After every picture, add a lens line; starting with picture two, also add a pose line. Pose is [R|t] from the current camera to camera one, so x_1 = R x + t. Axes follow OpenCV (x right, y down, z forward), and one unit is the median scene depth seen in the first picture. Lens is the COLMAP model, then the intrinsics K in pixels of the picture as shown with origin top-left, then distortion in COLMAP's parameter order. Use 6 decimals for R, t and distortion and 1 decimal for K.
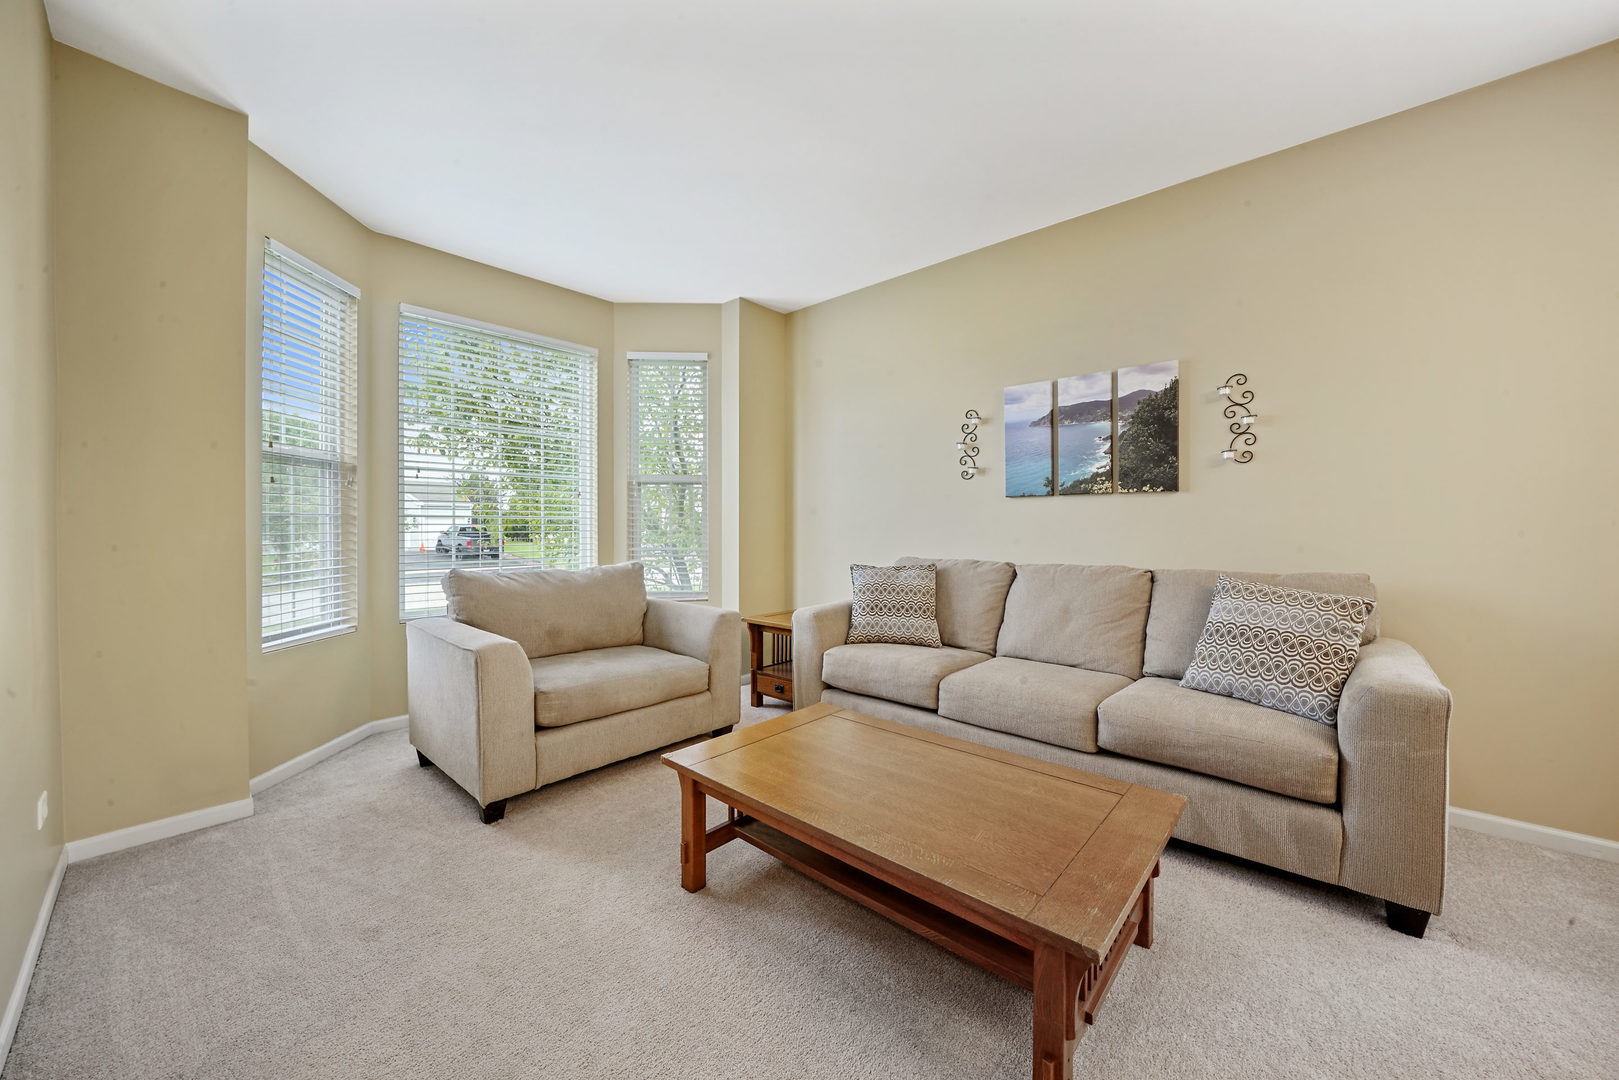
lens RADIAL K [[588.2, 0, 815.1], [0, 588.2, 530.8], [0, 0, 1]] dist [-0.002937, -0.000038]
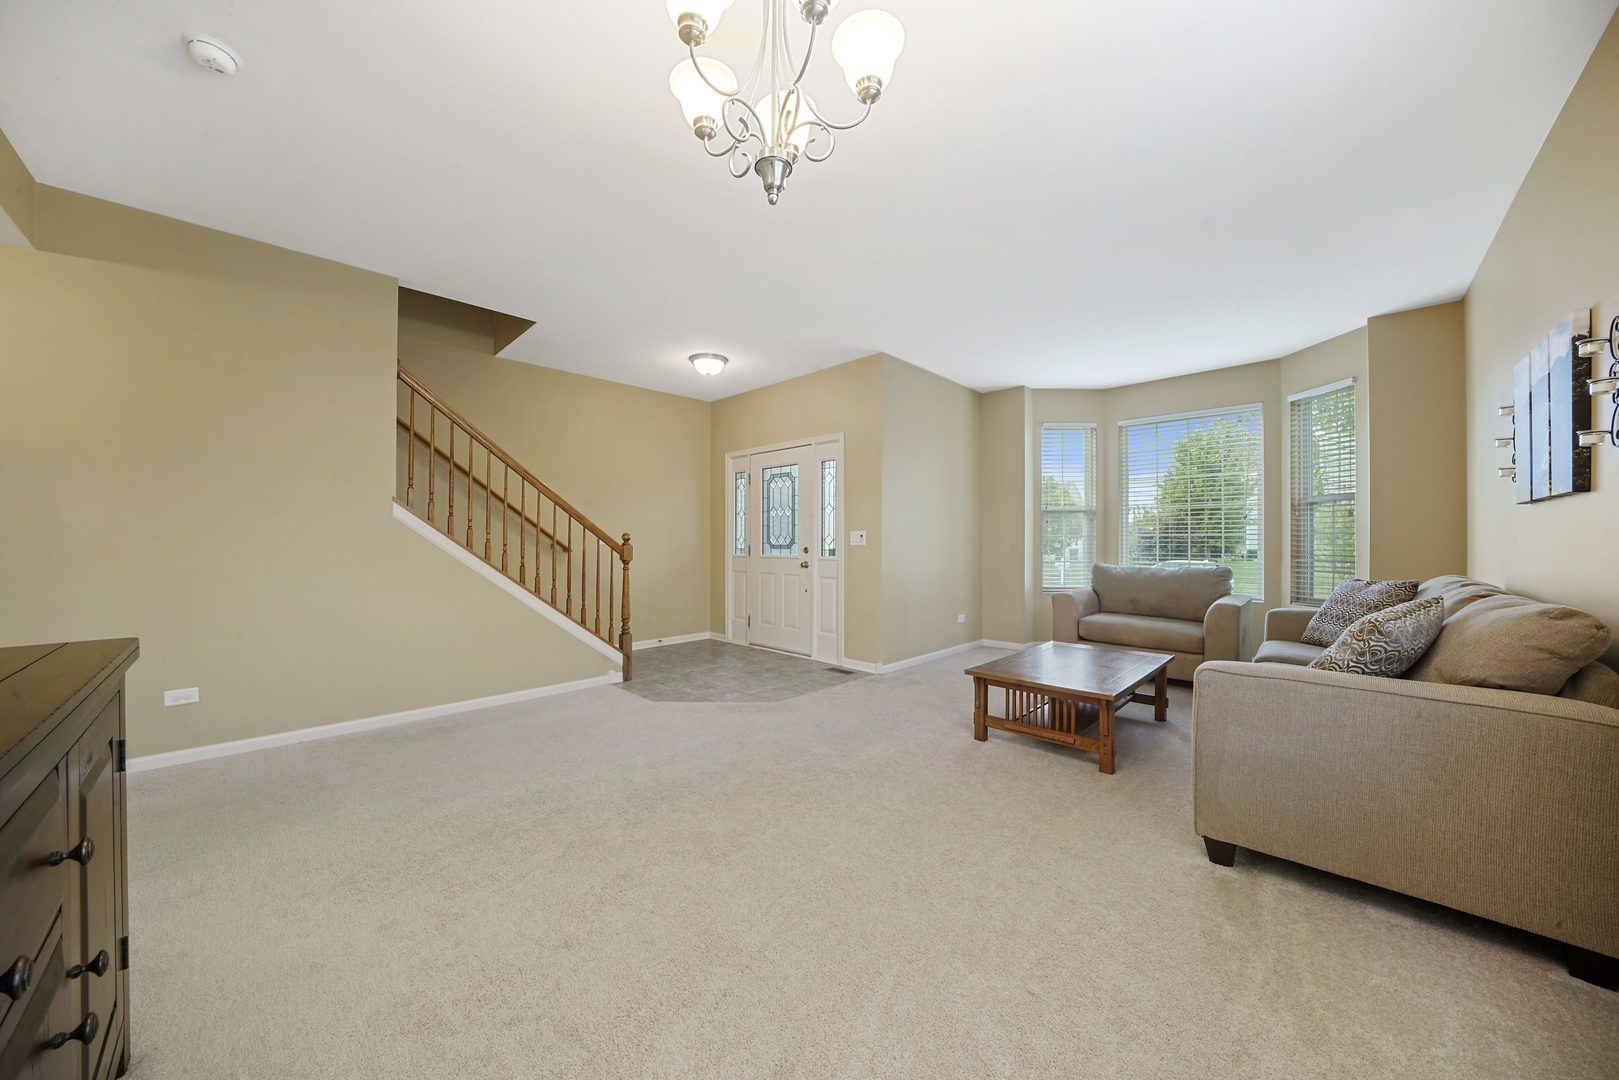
lens RADIAL K [[567.5, 0, 794.4], [0, 567.5, 531.1], [0, 0, 1]] dist [-0.015858, -0.000121]
pose [[-0.052567, -0.016037, -0.998489, 1.249120], [-0.009967, 0.999830, -0.015533, -0.000129], [0.998568, 0.009135, -0.052718, 0.070321]]
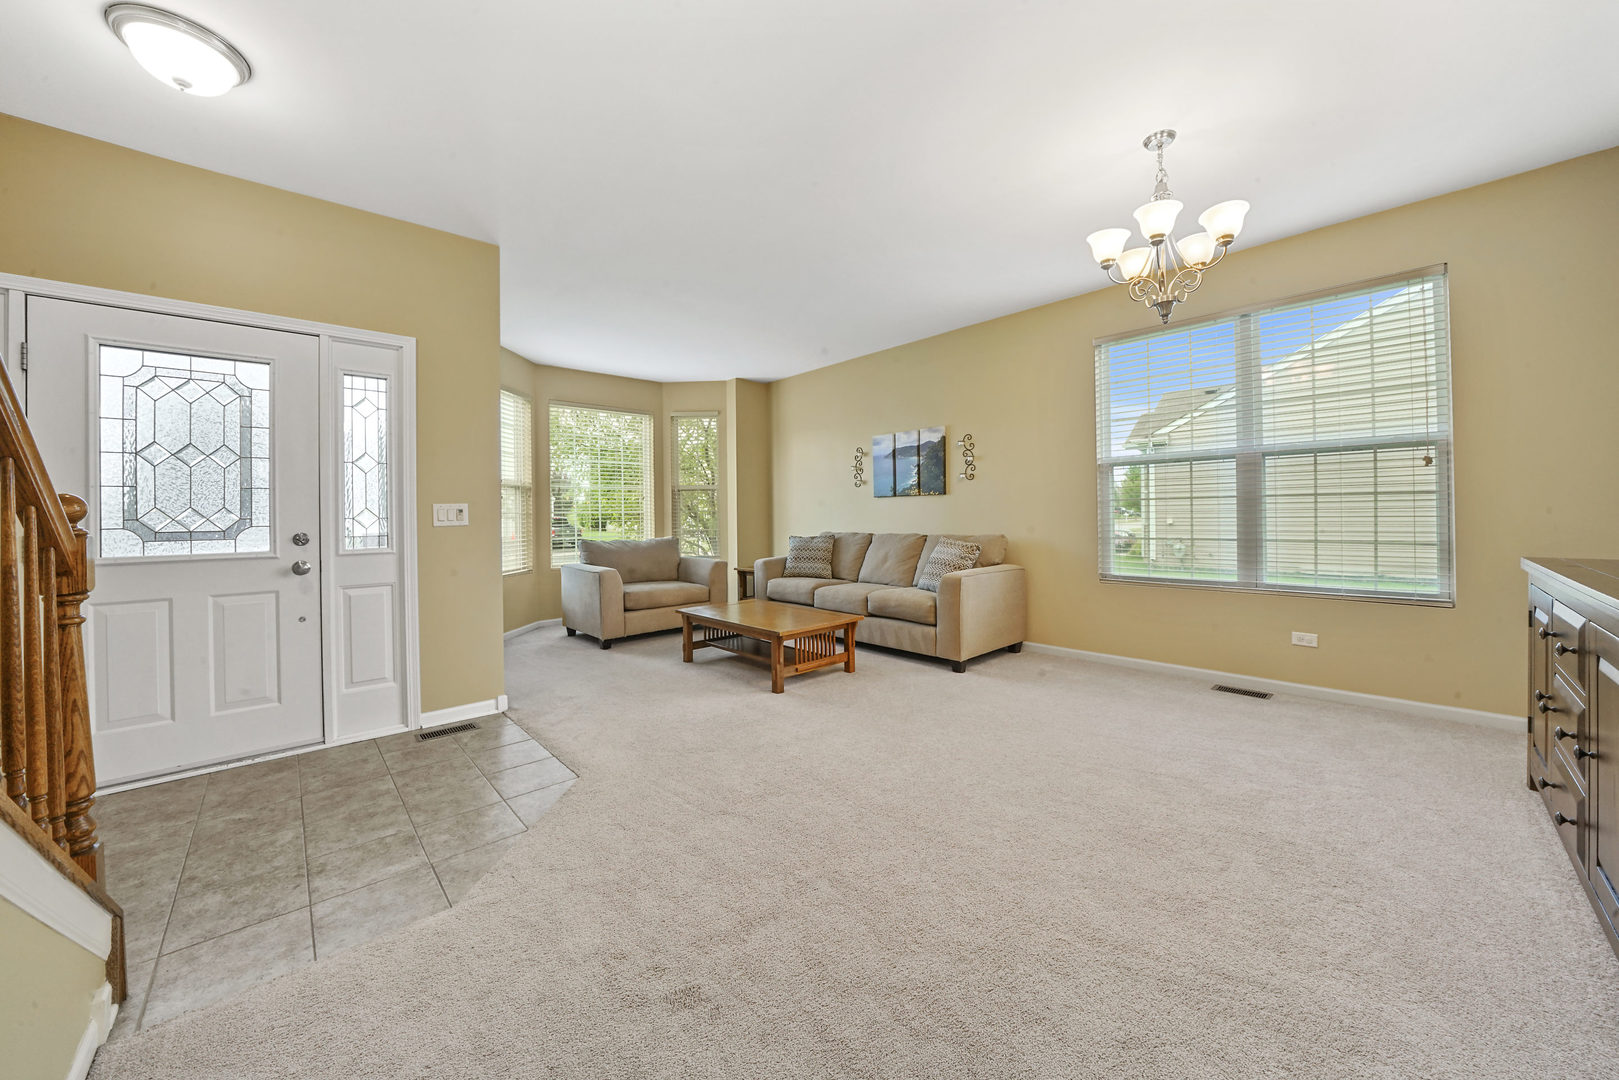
lens RADIAL K [[567.5, 0, 815.5], [0, 567.5, 519.0], [0, 0, 1]] dist [-0.015858, -0.000121]
pose [[0.995280, -0.010954, -0.096428, 0.347068], [0.010885, 0.999940, -0.001241, 0.009644], [0.096436, 0.000186, 0.995339, -0.811634]]
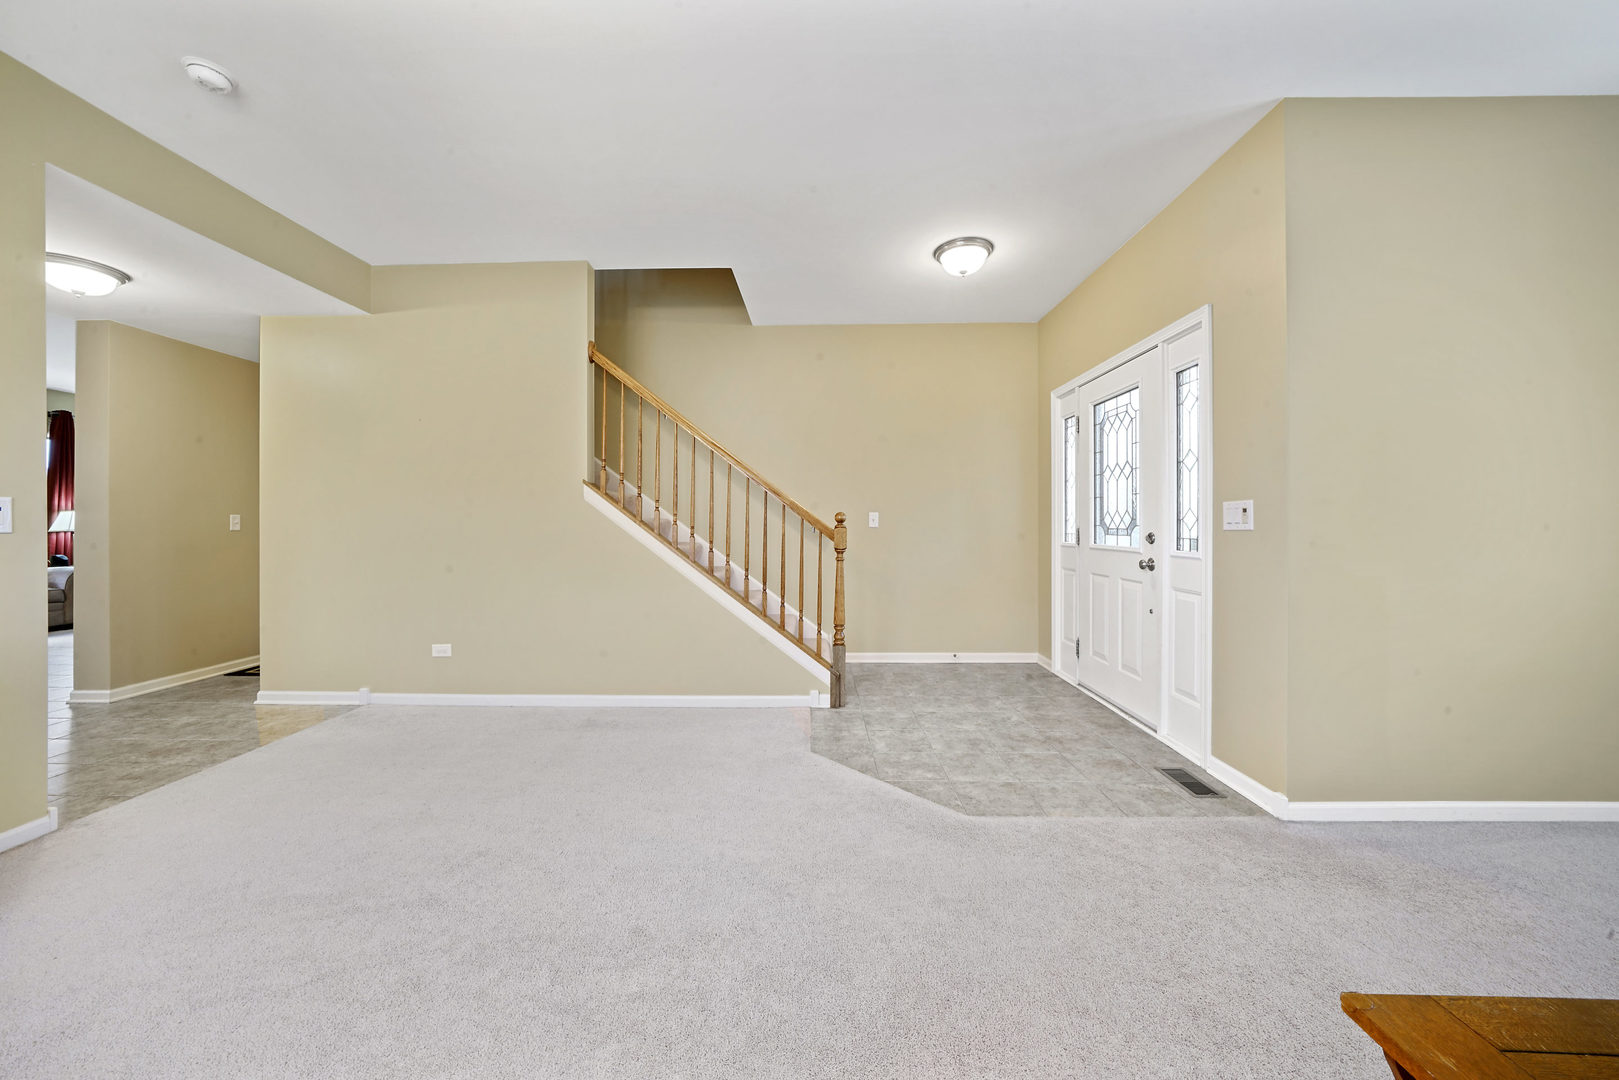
lens RADIAL K [[567.5, 0, 805.7], [0, 567.5, 520.7], [0, 0, 1]] dist [-0.015858, -0.000121]
pose [[-0.757875, -0.000909, -0.652399, 0.548604], [-0.003296, 0.999992, 0.002435, 0.000437], [0.652391, 0.003996, -0.757872, 0.372978]]
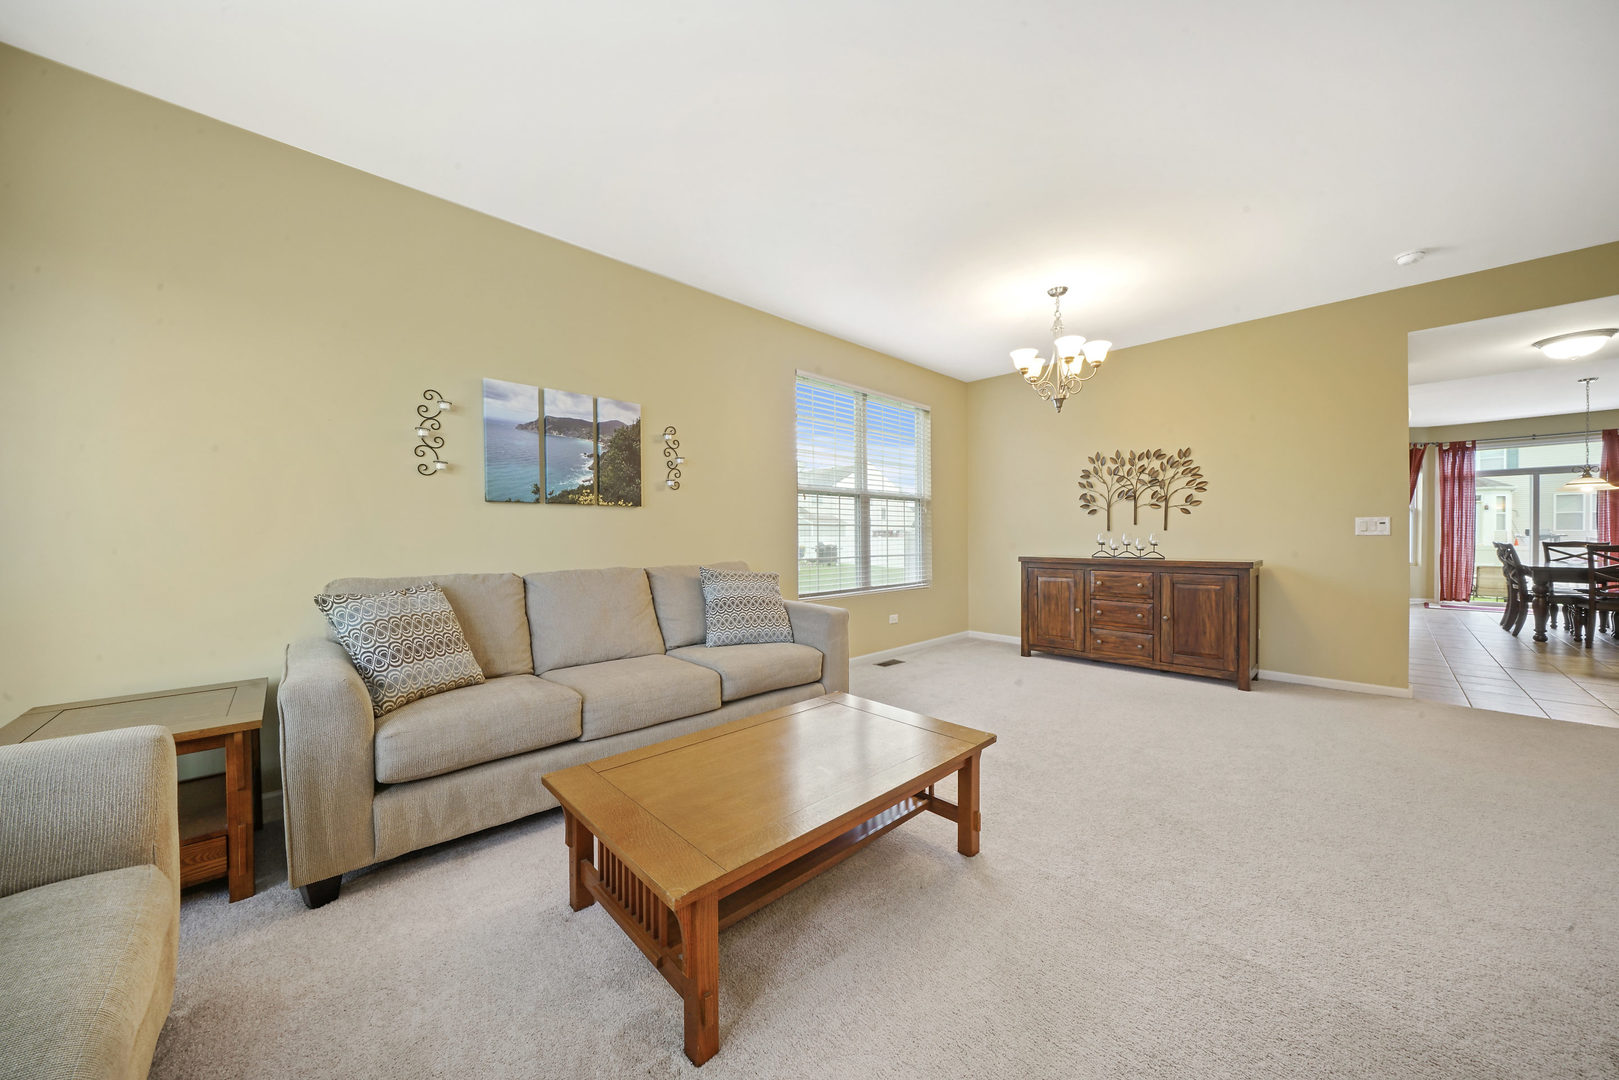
lens RADIAL K [[567.5, 0, 800.1], [0, 567.5, 536.9], [0, 0, 1]] dist [-0.015858, -0.000121]
pose [[0.088535, -0.003844, 0.996066, -0.539632], [0.008793, 0.999957, 0.003077, -0.001893], [-0.996034, 0.008486, 0.088565, 0.502534]]
